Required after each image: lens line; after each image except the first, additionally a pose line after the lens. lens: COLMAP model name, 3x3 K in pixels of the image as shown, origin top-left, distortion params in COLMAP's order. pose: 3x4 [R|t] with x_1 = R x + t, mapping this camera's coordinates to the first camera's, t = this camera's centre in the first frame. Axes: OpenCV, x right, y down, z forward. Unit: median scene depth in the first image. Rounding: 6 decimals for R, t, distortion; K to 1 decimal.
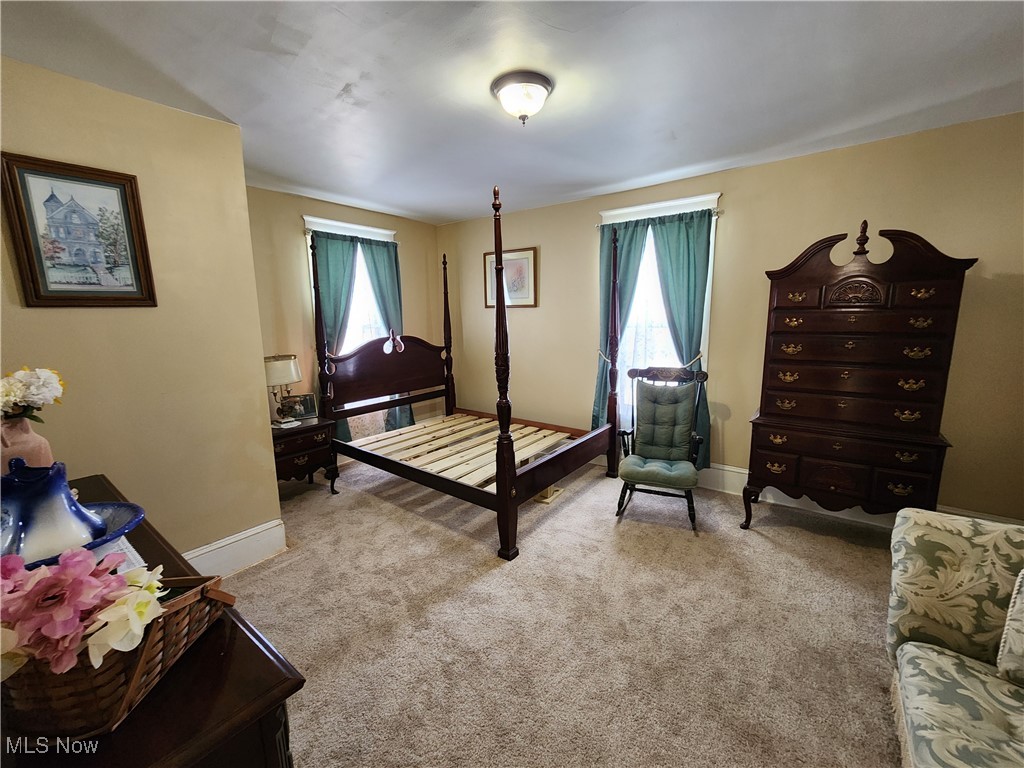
lens RADIAL K [[421.8, 0, 513.3], [0, 421.8, 384.3], [0, 0, 1]] dist [-0.001870, 0.001637]
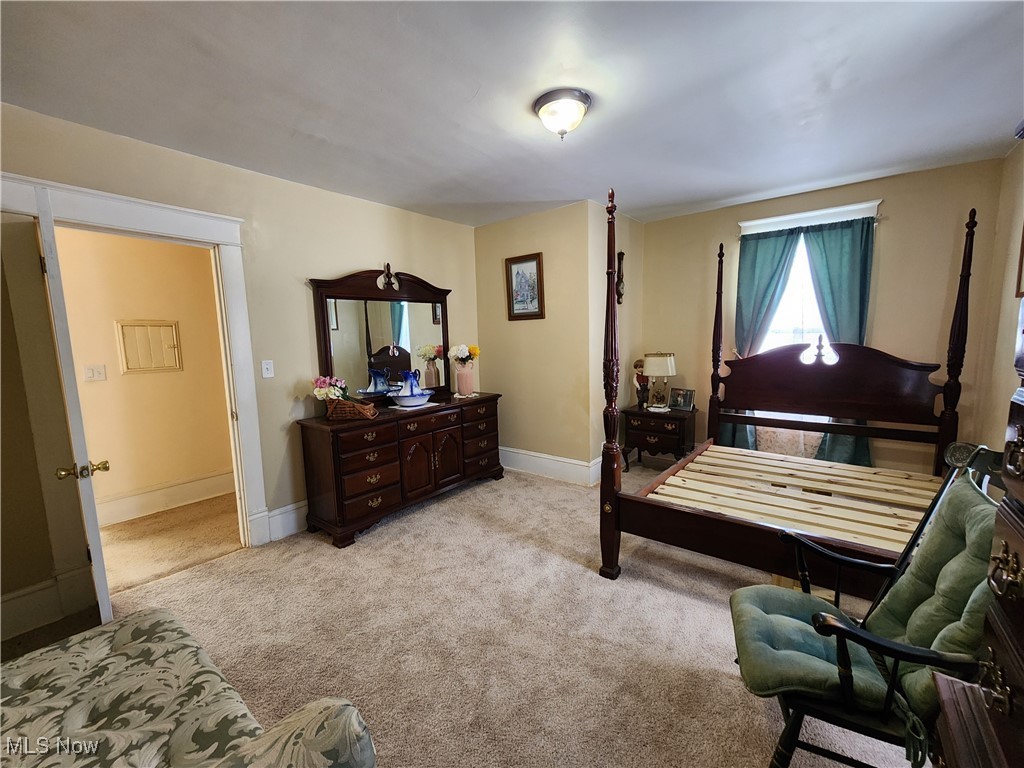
lens RADIAL K [[421.8, 0, 513.4], [0, 421.8, 388.0], [0, 0, 1]] dist [-0.001870, 0.001637]
pose [[-0.011285, 0.146642, -0.989125, 0.683412], [-0.138178, 0.979469, 0.146787, -0.088201], [0.990343, 0.138332, 0.009209, 0.566831]]
